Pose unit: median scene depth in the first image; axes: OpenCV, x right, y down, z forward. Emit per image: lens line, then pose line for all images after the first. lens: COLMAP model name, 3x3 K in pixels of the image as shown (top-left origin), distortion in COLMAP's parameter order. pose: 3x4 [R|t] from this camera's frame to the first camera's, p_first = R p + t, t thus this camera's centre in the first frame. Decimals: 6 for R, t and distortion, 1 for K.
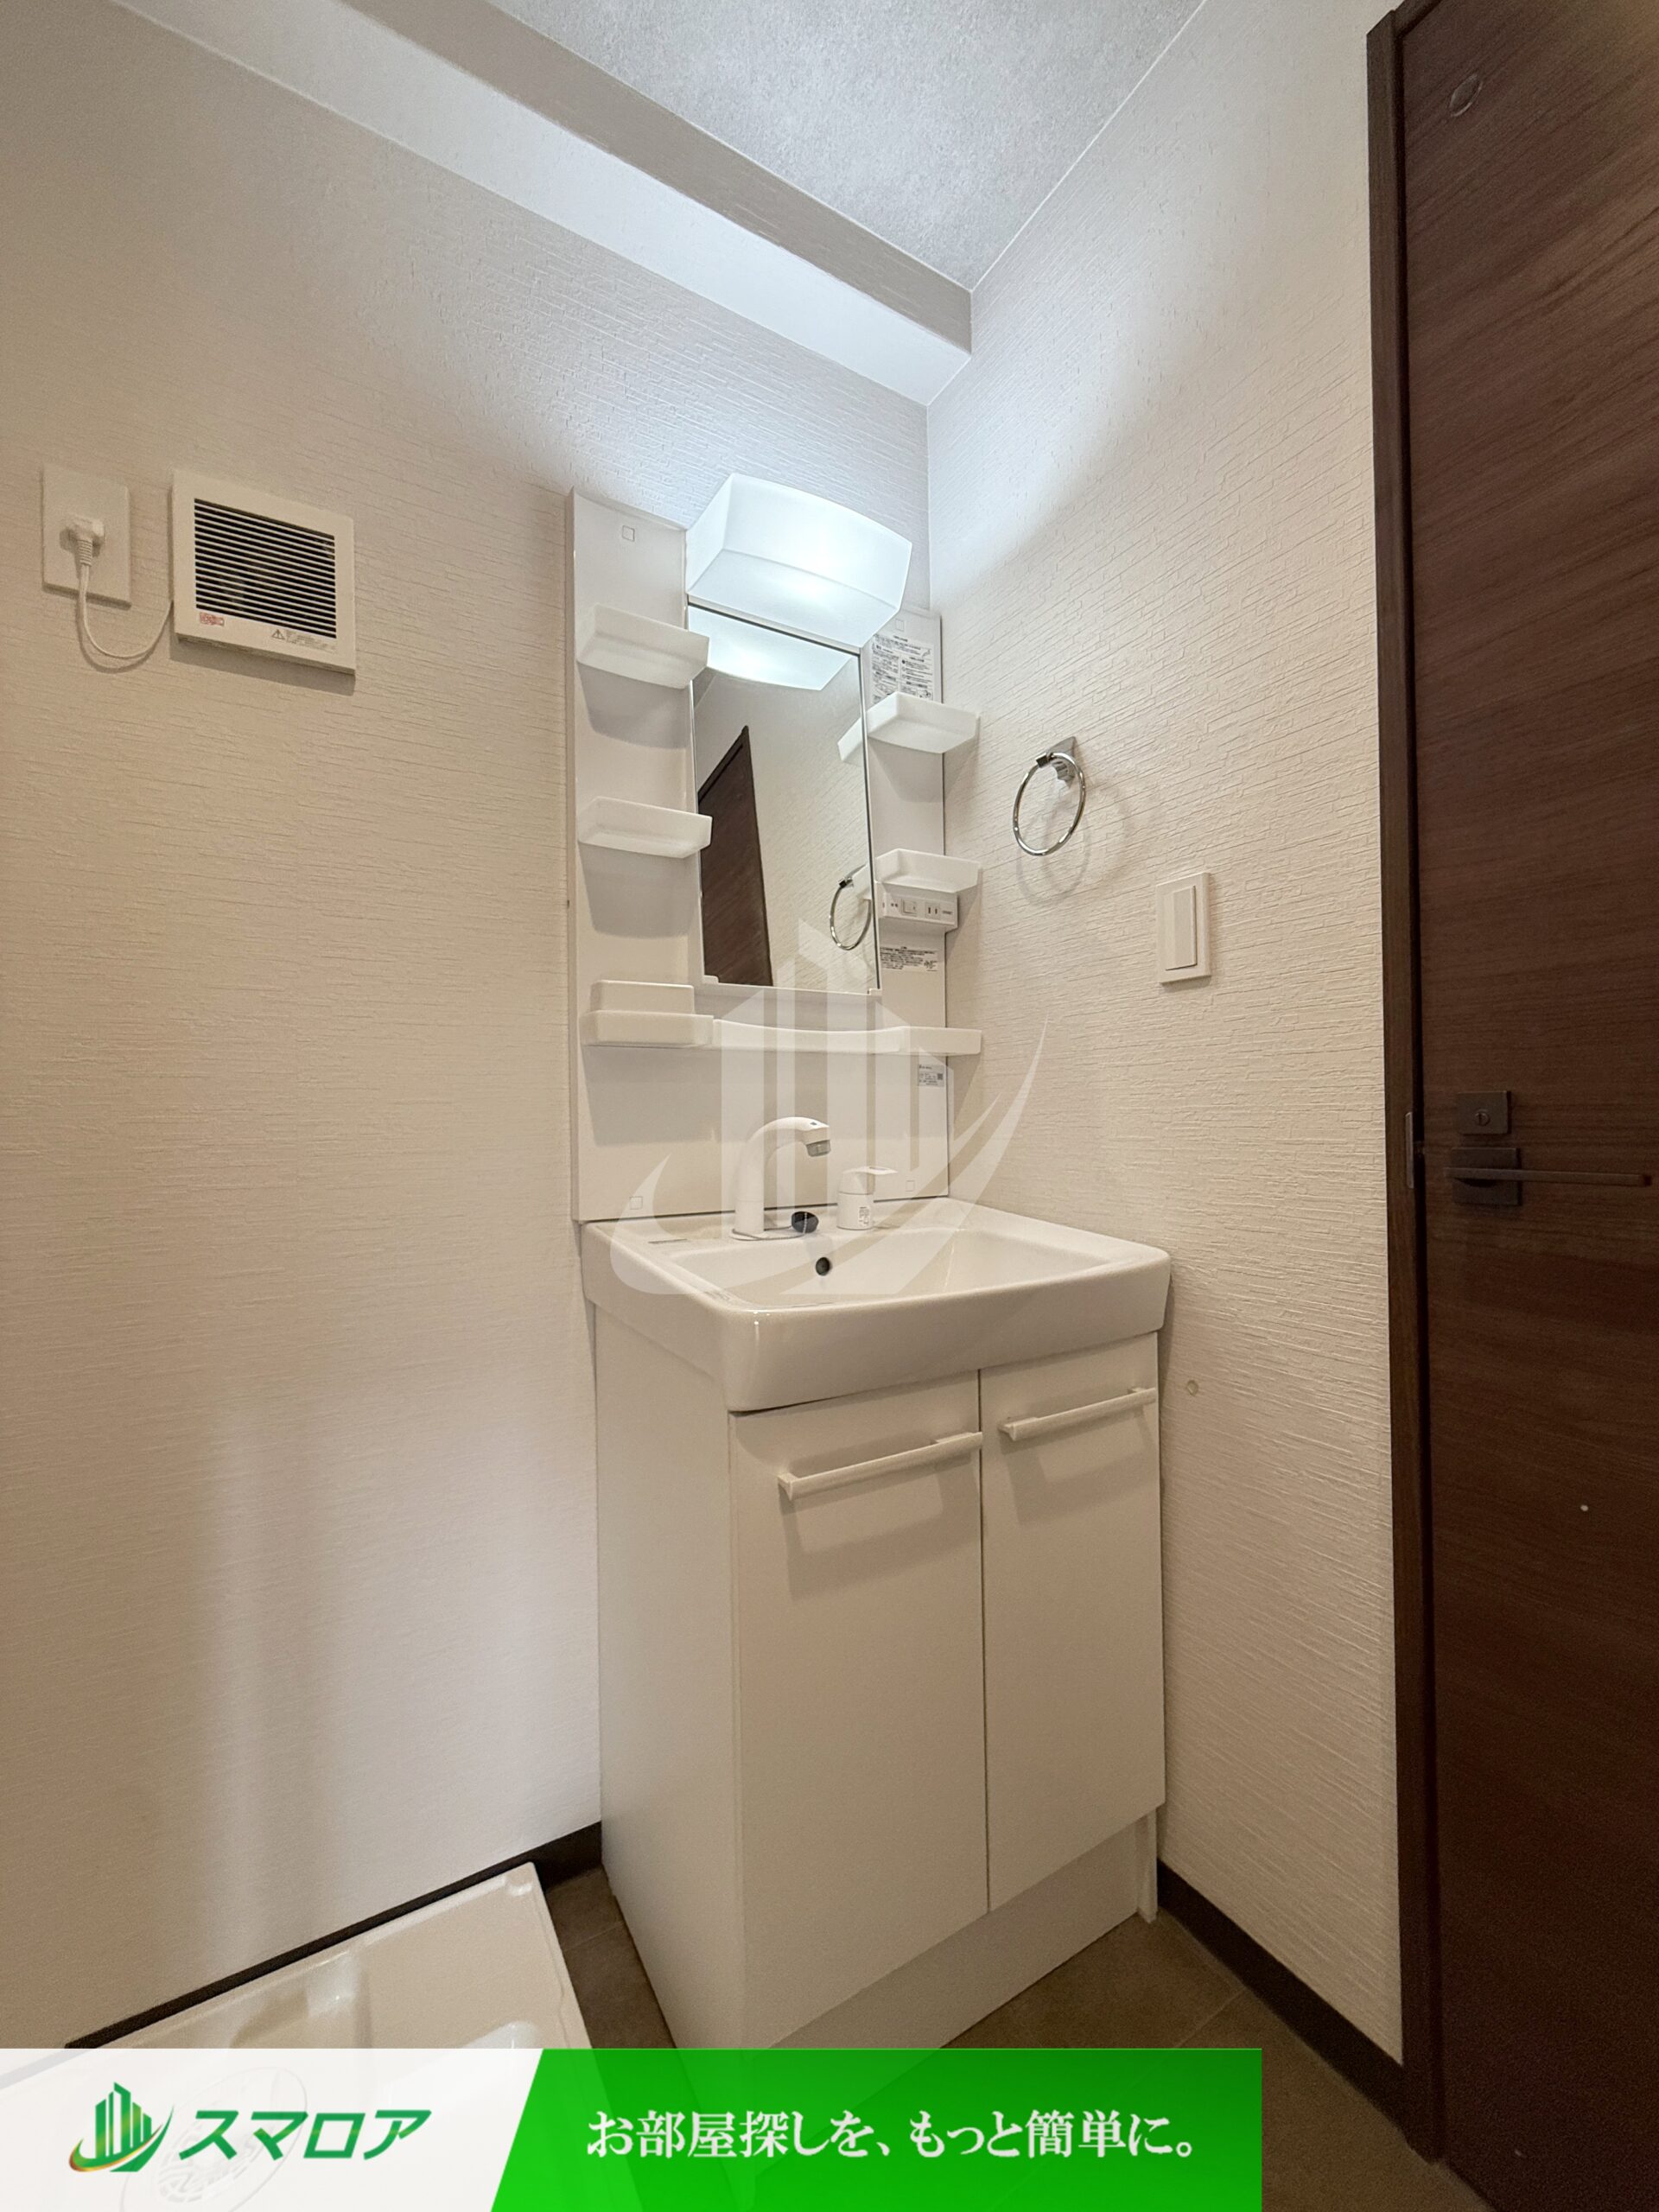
lens RADIAL K [[880.9, 0, 828.9], [0, 880.9, 1109.5], [0, 0, 1]] dist [0.000045, -0.000150]
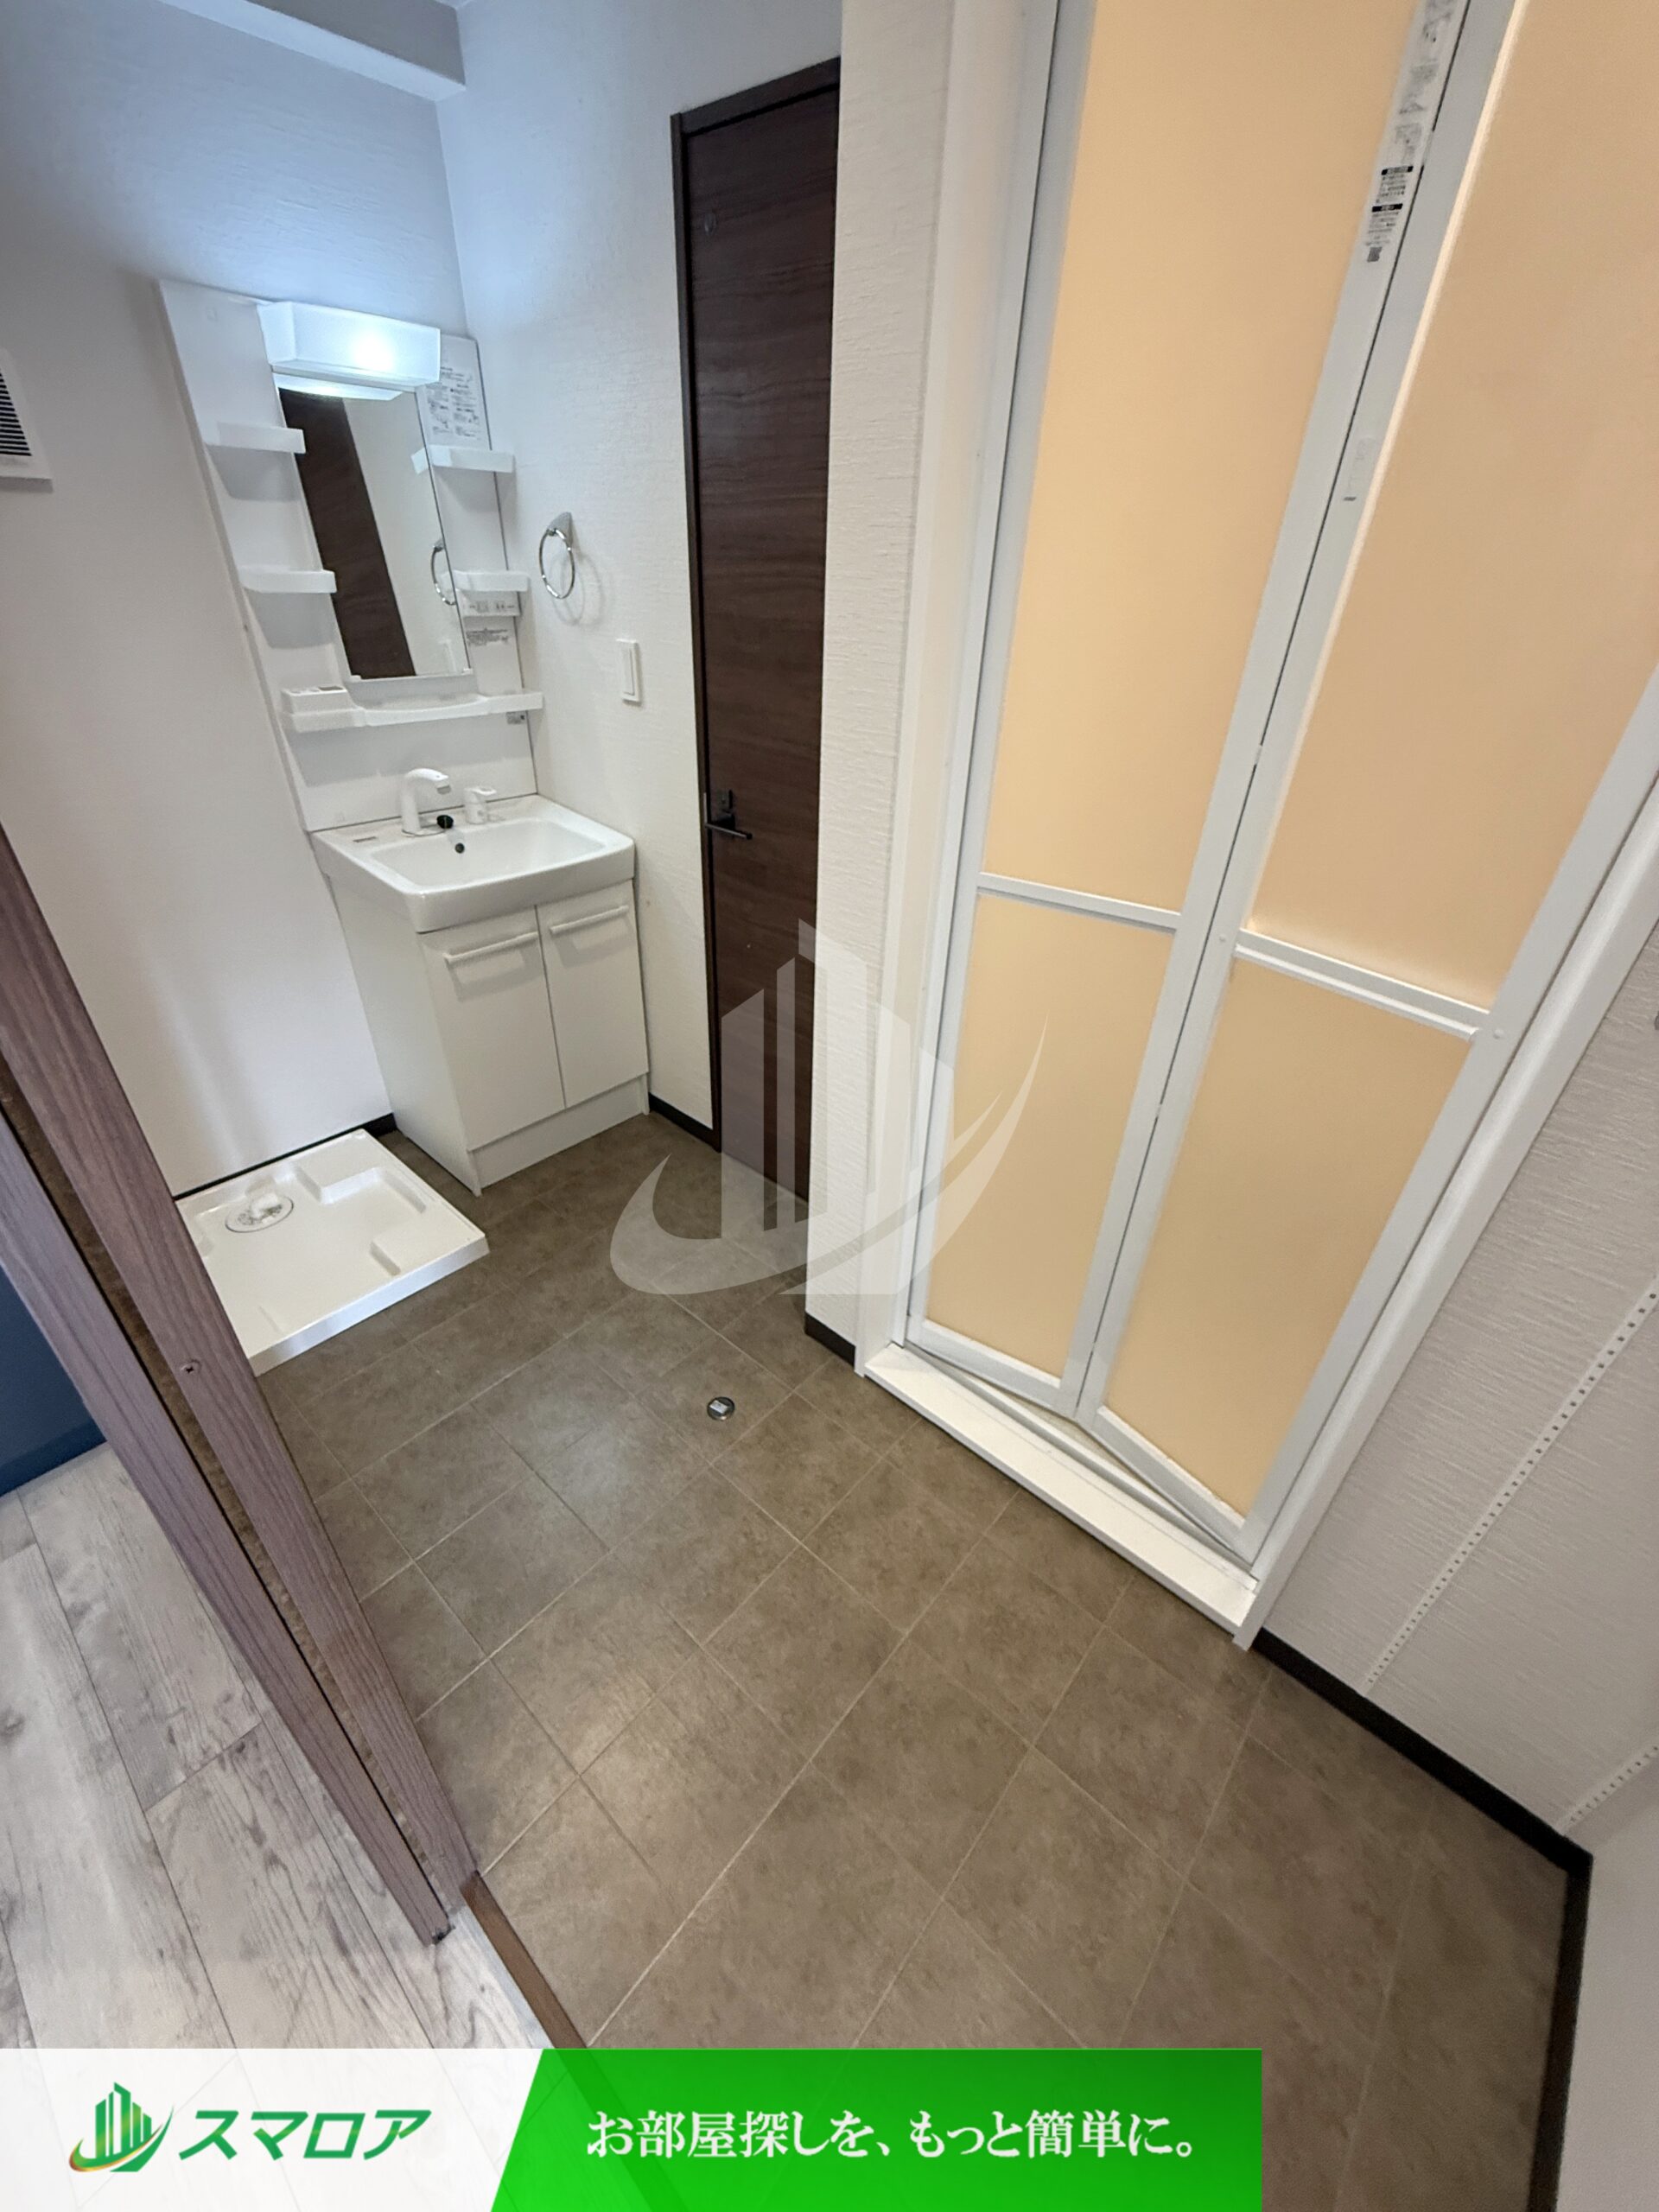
lens RADIAL K [[880.9, 0, 831.7], [0, 880.9, 1101.8], [0, 0, 1]] dist [0.000045, -0.000150]
pose [[0.952576, -0.119042, 0.280051, 0.164390], [-0.051678, 0.843655, 0.534393, -0.422496], [-0.299882, -0.523522, 0.797493, -1.036171]]
